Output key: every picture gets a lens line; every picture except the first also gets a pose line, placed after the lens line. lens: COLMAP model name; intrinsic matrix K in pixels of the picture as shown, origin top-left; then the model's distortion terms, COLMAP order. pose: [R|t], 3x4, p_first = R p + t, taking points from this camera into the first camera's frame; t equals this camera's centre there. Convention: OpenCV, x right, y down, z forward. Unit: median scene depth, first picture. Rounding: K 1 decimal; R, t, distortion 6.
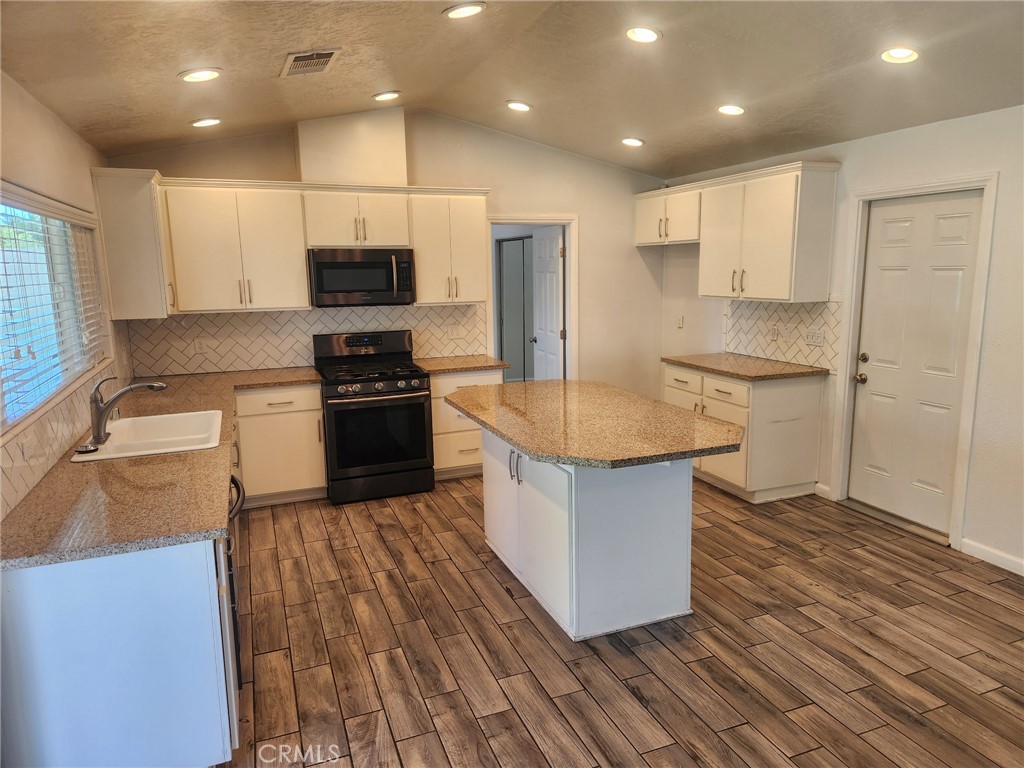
lens RADIAL K [[691.2, 0, 516.9], [0, 691.2, 383.6], [0, 0, 1]] dist [0.001580, -0.009236]
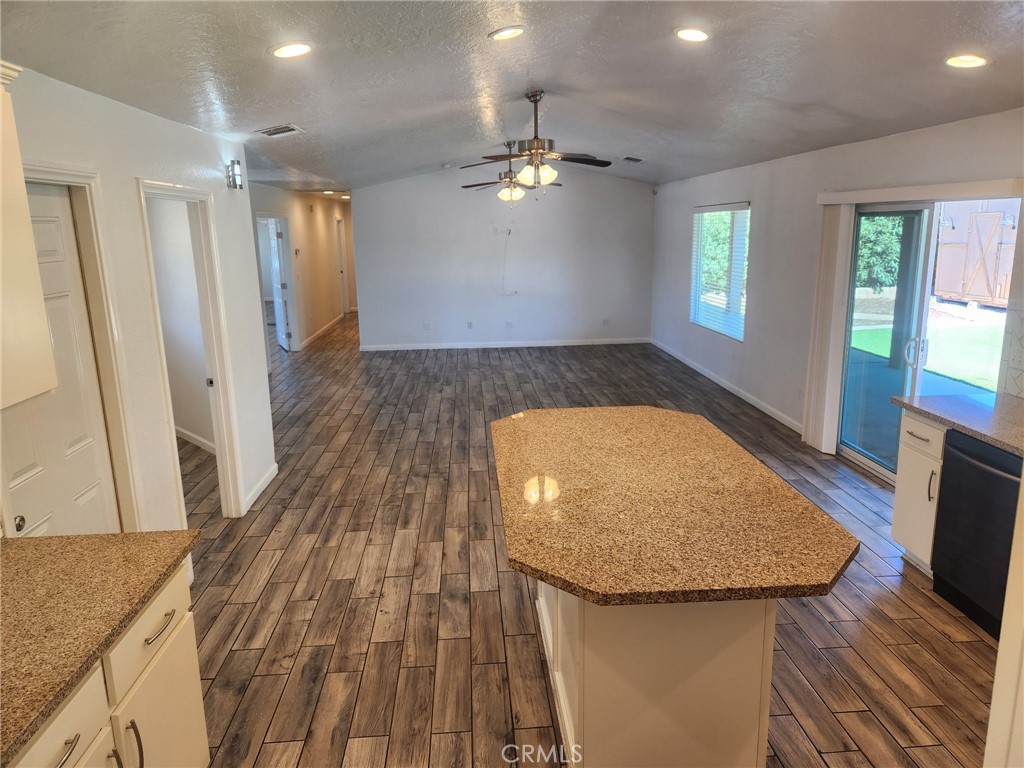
lens RADIAL K [[691.2, 0, 517.0], [0, 691.2, 378.9], [0, 0, 1]] dist [0.001580, -0.009236]
pose [[-0.955022, -0.025370, 0.295449, -0.015204], [0.088039, 0.927153, 0.364194, -0.340683], [-0.283165, 0.373824, -0.883217, 1.707869]]
